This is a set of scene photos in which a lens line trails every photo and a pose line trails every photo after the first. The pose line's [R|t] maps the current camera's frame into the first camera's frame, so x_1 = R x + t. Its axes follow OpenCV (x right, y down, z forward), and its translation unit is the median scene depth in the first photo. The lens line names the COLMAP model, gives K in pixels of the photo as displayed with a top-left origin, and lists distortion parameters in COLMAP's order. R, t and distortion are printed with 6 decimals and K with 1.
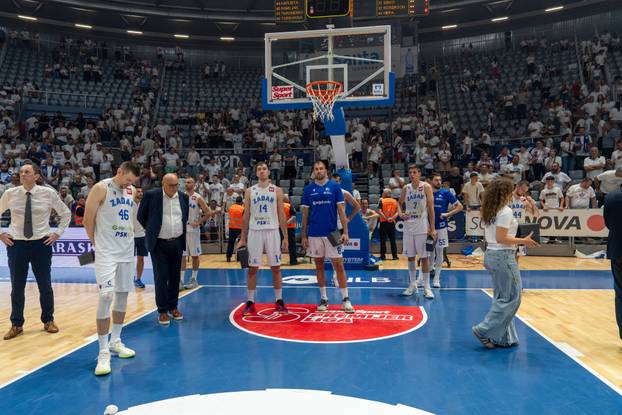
lens RADIAL K [[441.7, 0, 311.0], [0, 441.7, 207.5], [0, 0, 1]] dist [-0.000473, 0.001658]
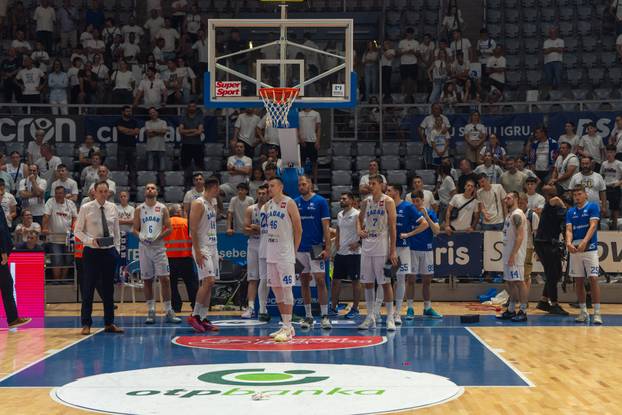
lens RADIAL K [[441.7, 0, 311.0], [0, 441.7, 207.5], [0, 0, 1]] dist [-0.000473, 0.001658]
pose [[0.995216, 0.013314, 0.096784, 0.015607], [-0.009887, 0.999310, -0.035803, -0.000948], [-0.097193, 0.034675, 0.994661, 0.140905]]
